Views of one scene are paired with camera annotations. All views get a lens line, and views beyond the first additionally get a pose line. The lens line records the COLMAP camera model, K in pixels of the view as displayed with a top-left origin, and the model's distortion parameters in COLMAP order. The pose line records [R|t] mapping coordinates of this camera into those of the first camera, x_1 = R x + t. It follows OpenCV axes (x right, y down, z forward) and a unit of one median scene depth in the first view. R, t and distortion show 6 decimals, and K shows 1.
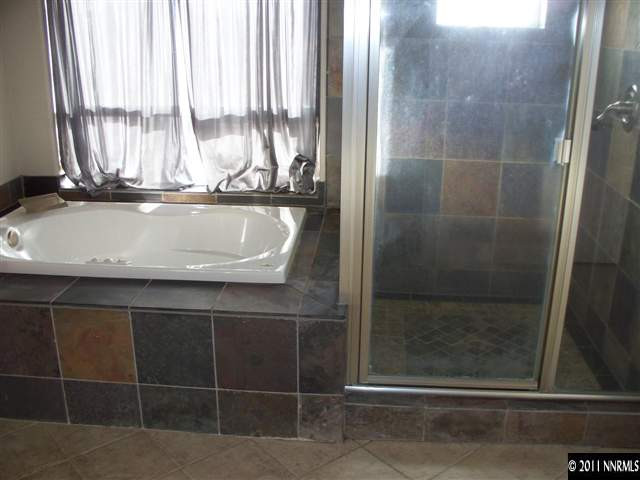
lens RADIAL K [[669.8, 0, 320.0], [0, 669.8, 239.9], [0, 0, 1]] dist [-0.118528, 0.000000]
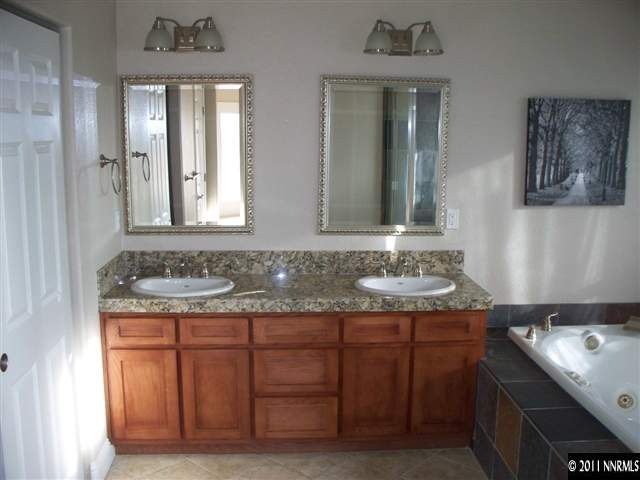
lens RADIAL K [[669.8, 0, 320.2], [0, 669.8, 240.6], [0, 0, 1]] dist [-0.118528, 0.000000]
pose [[0.138057, 0.154909, -0.978235, 0.515278], [-0.340213, 0.935011, 0.100050, -0.116588], [0.930159, 0.318995, 0.181787, 0.312822]]
